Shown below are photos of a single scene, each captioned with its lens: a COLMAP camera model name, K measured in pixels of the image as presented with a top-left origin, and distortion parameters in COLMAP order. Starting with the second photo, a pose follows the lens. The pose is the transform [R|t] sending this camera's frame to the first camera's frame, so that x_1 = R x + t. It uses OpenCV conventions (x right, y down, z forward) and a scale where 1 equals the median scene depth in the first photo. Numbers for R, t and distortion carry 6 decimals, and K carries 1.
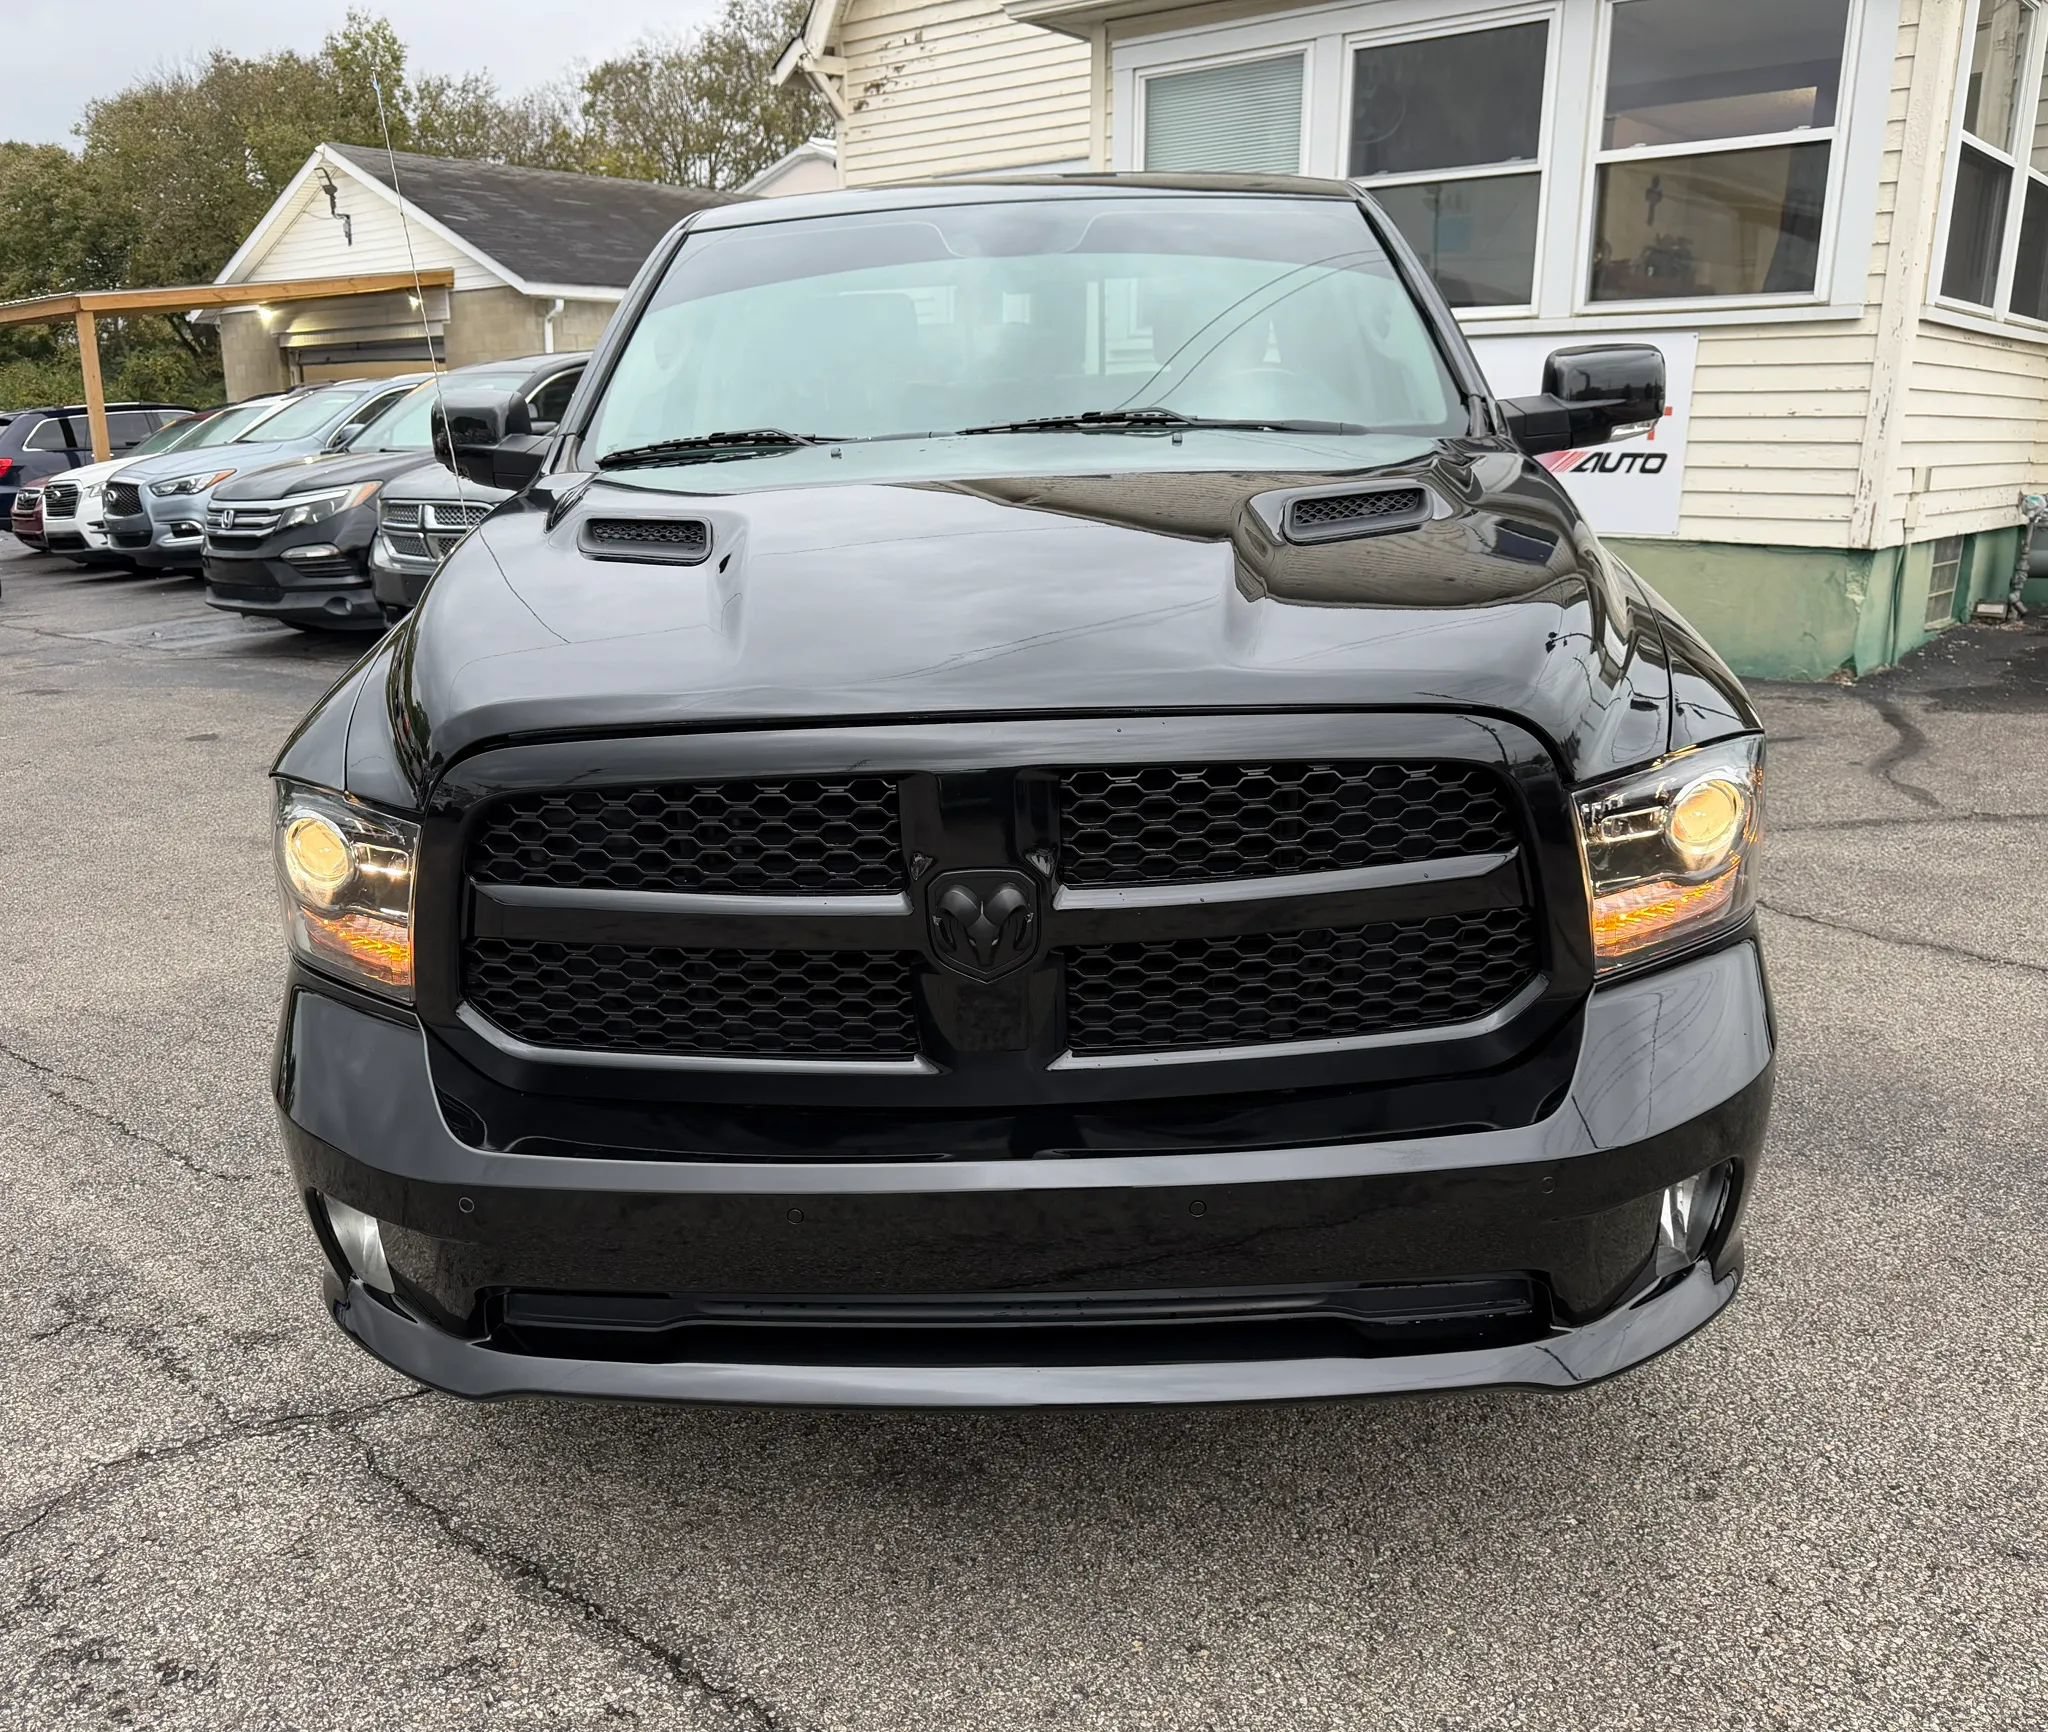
lens RADIAL K [[1693.0, 0, 1002.1], [0, 1693.0, 921.7], [0, 0, 1]] dist [0.009457, -0.014071]
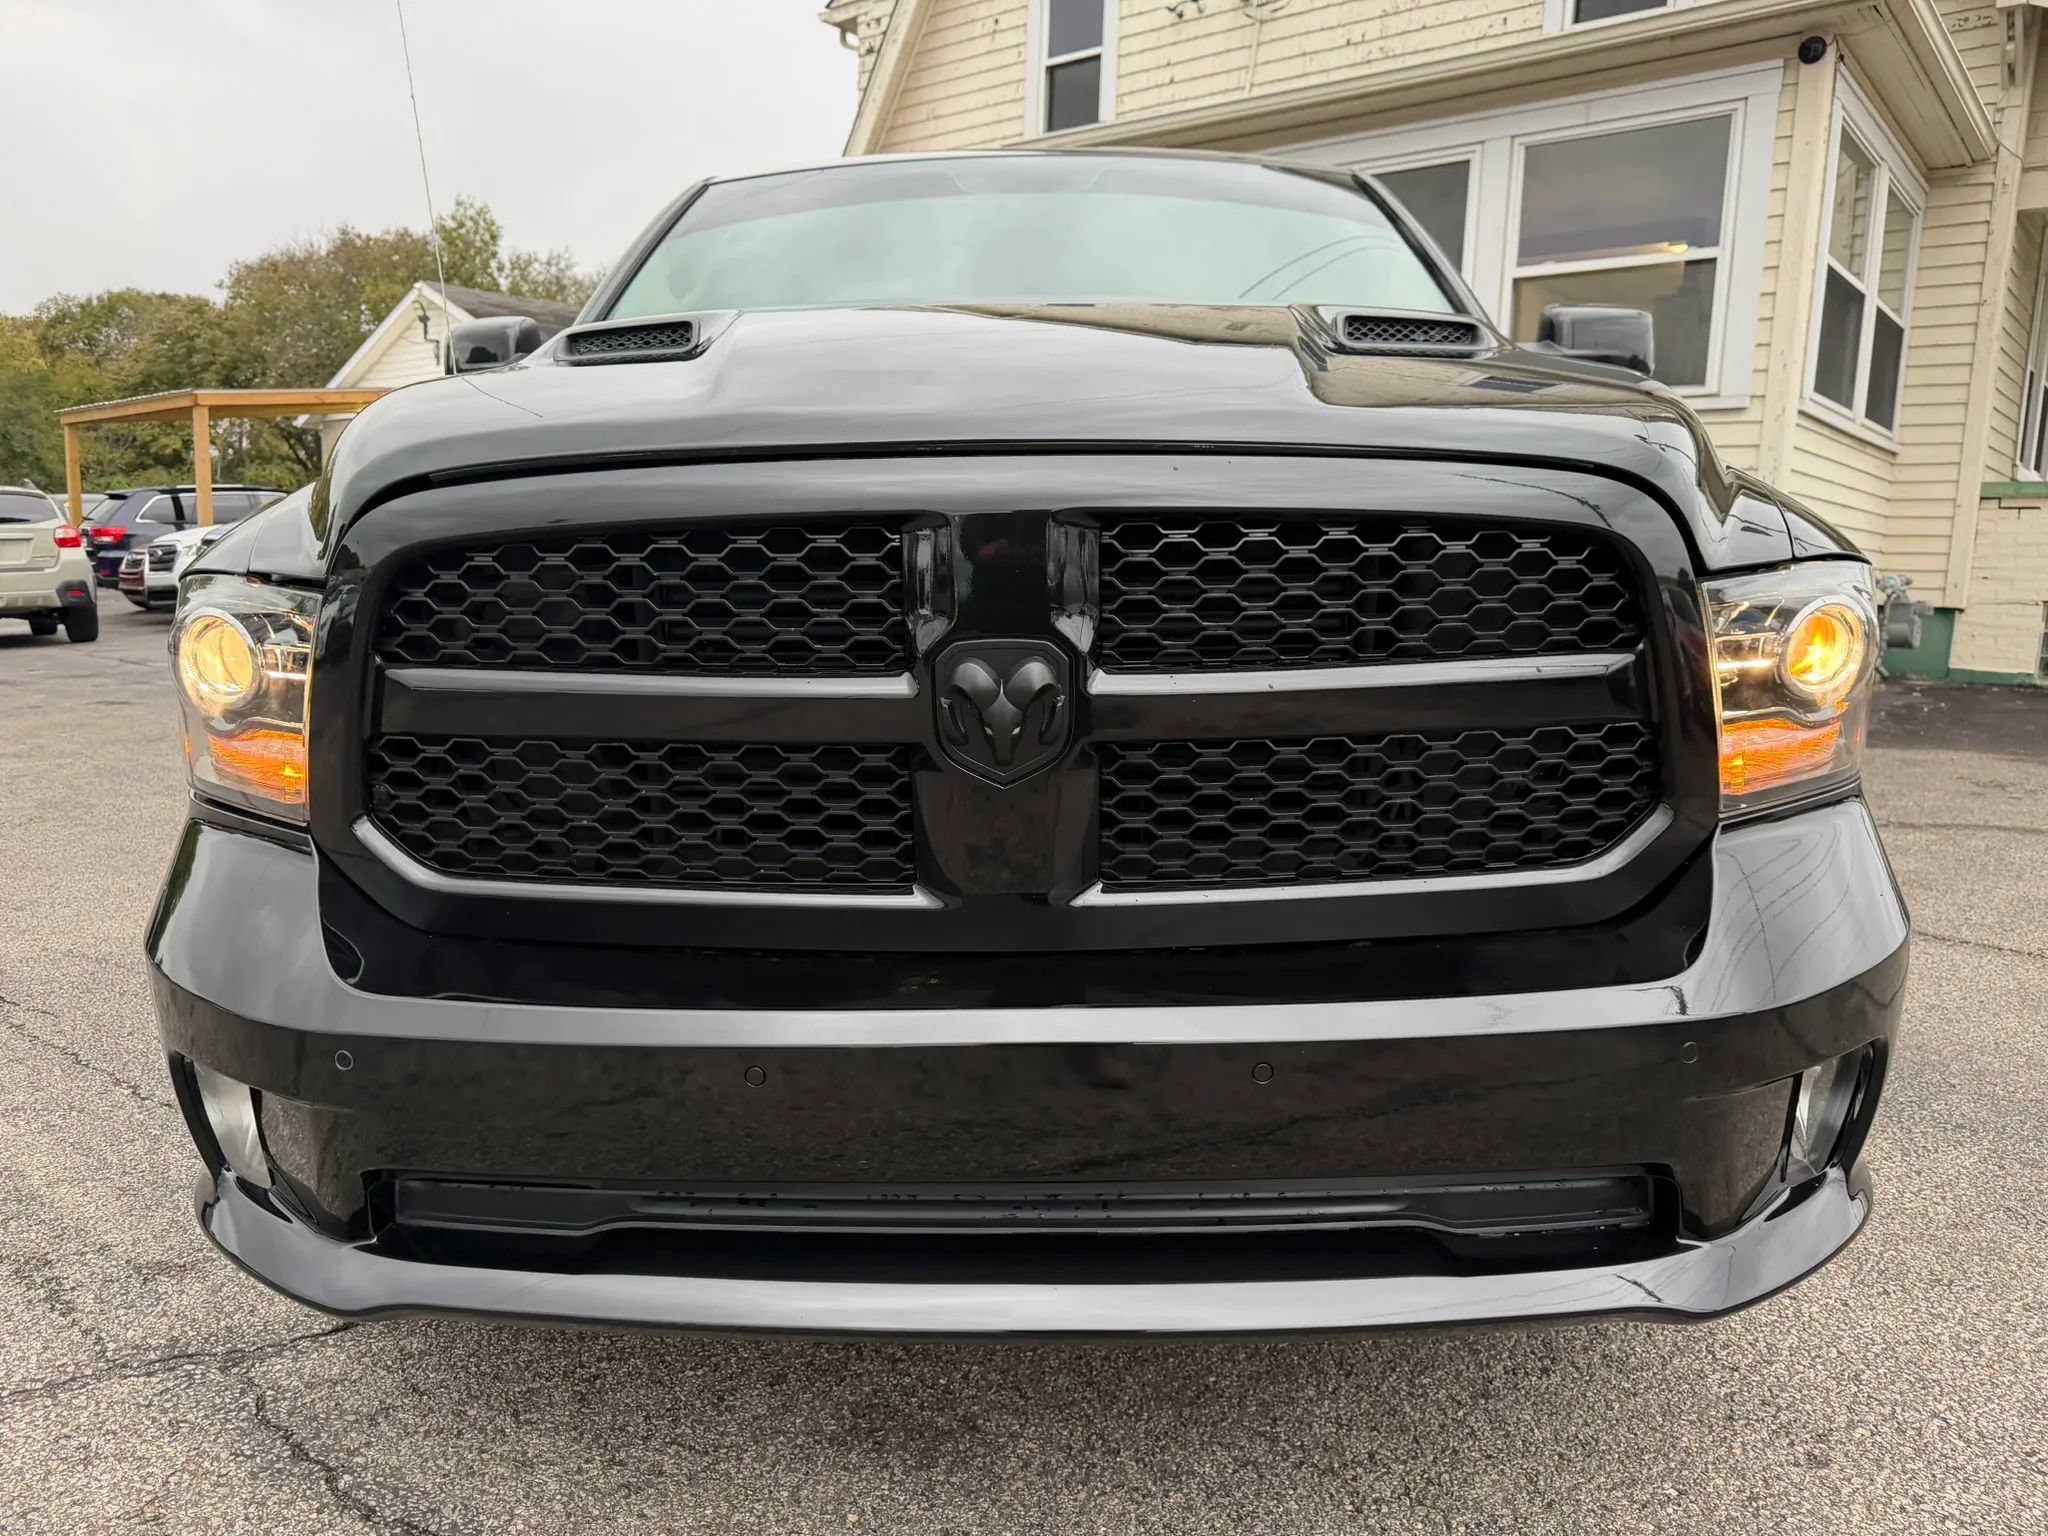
lens RADIAL K [[1449.5, 0, 1023.7], [0, 1449.5, 793.7], [0, 0, 1]] dist [-0.000042, -0.003665]
pose [[0.999245, 0.023954, 0.030591, -0.014799], [-0.020113, 0.992542, -0.120233, 0.078520], [-0.033243, 0.119527, 0.992274, 0.194567]]
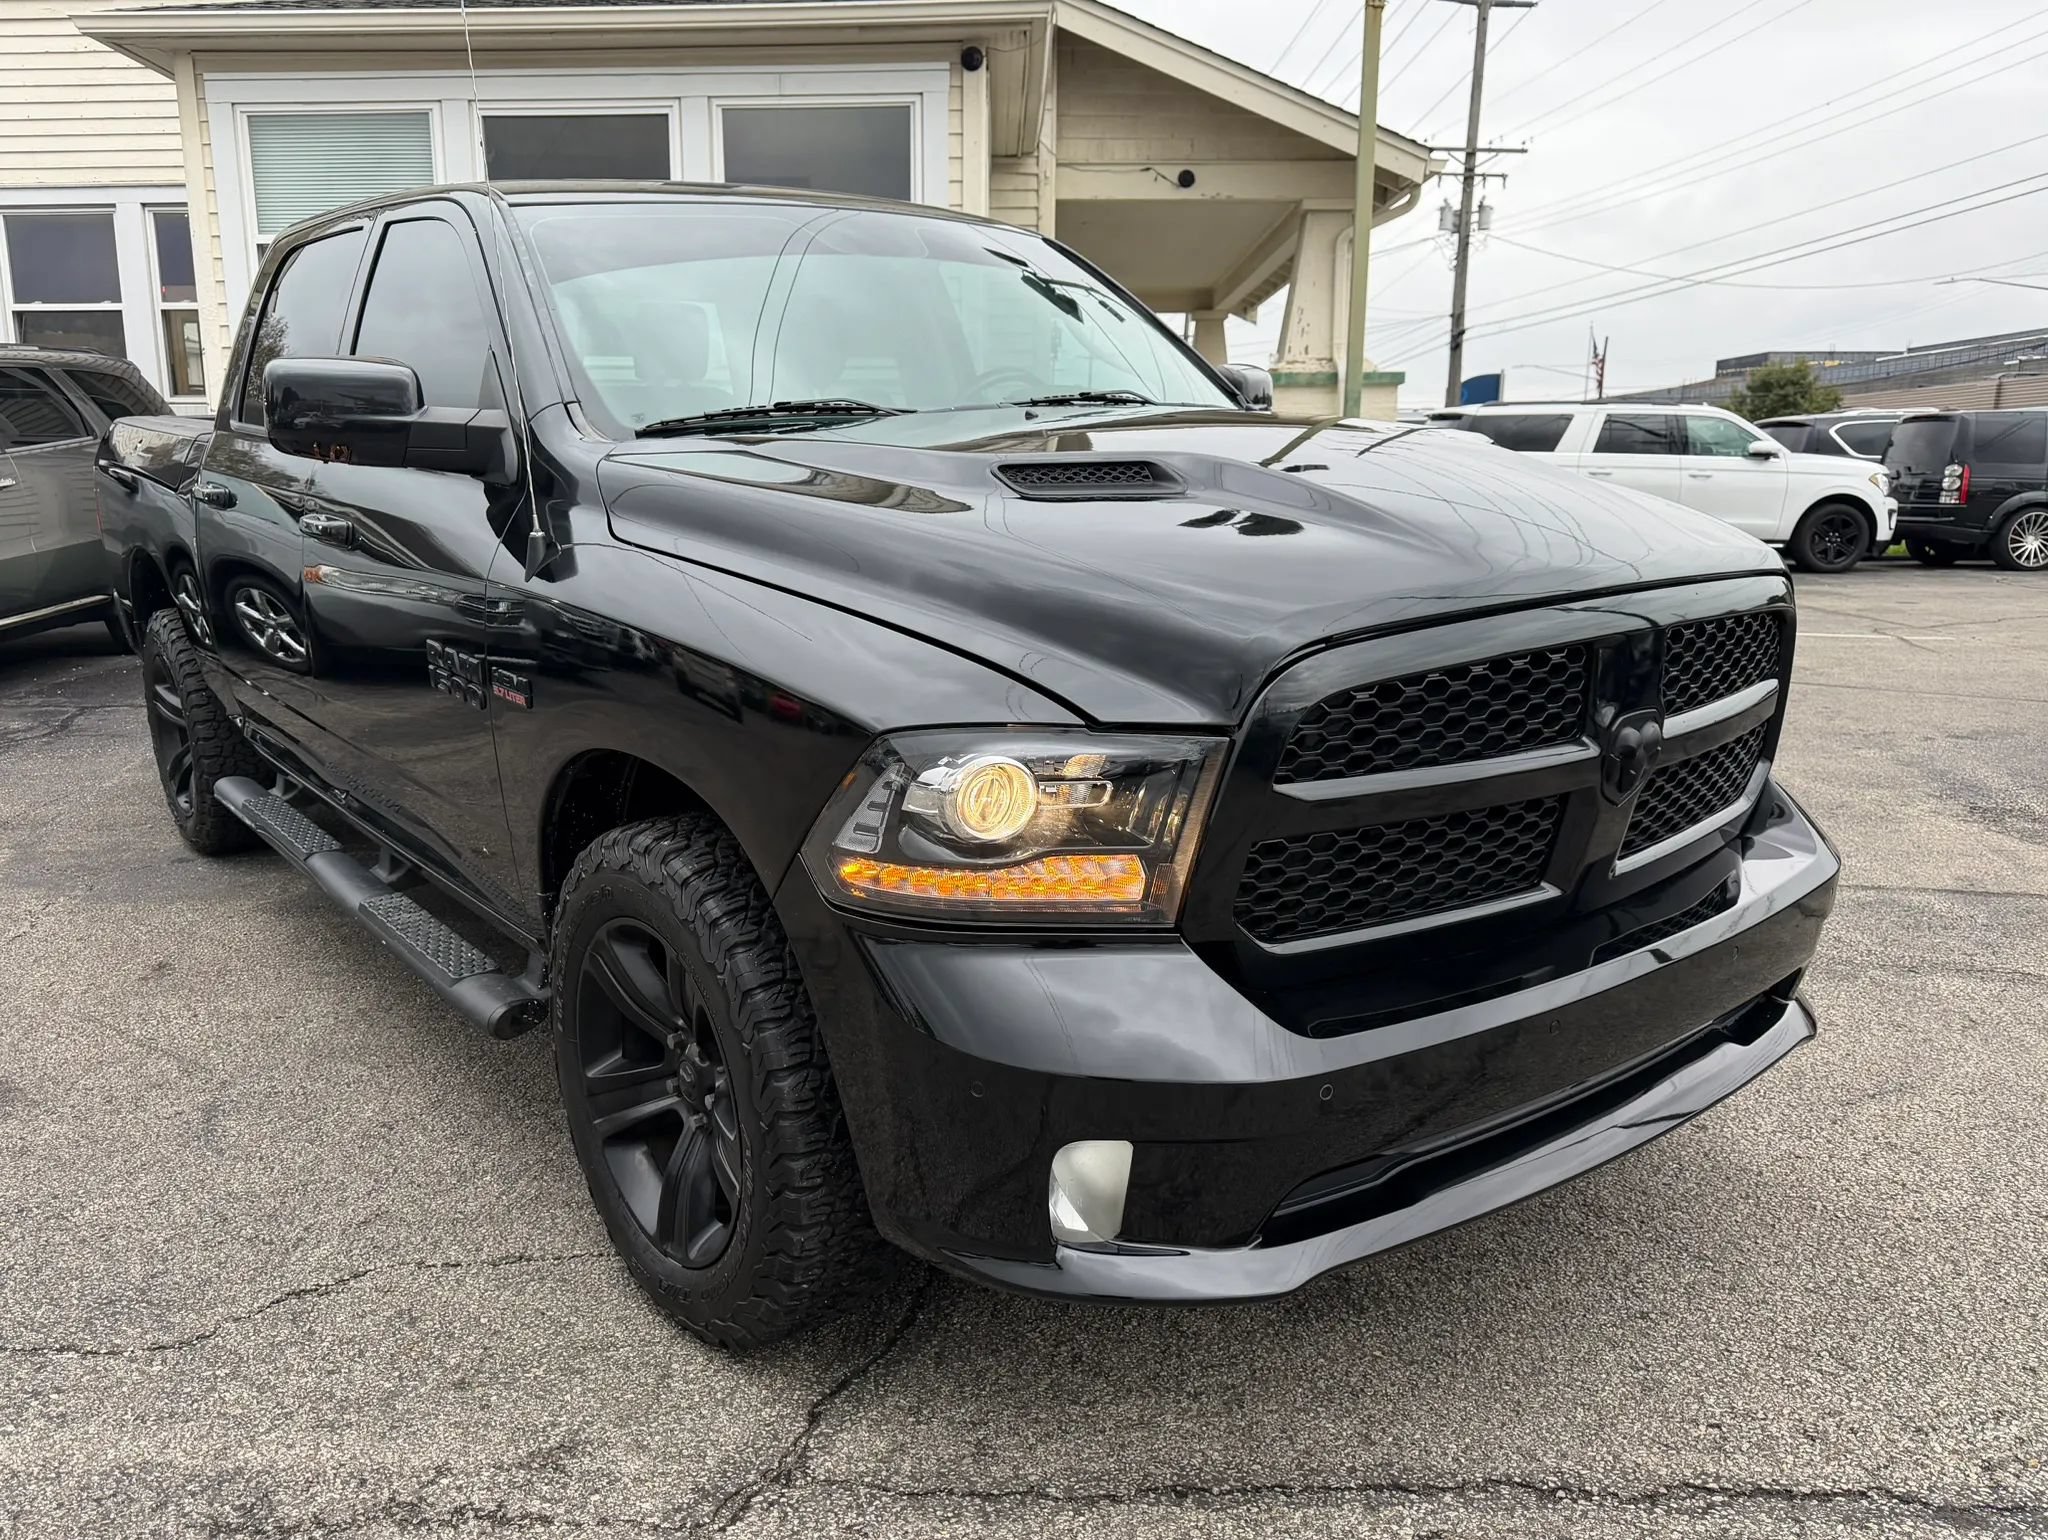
lens RADIAL K [[1557.3, 0, 945.4], [0, 1557.3, 838.8], [0, 0, 1]] dist [0.011180, -0.006536]
pose [[0.780944, -0.138428, 0.609068, -0.698556], [0.176128, 0.984365, -0.002105, -0.015279], [-0.599254, 0.108918, 0.793115, 0.241674]]
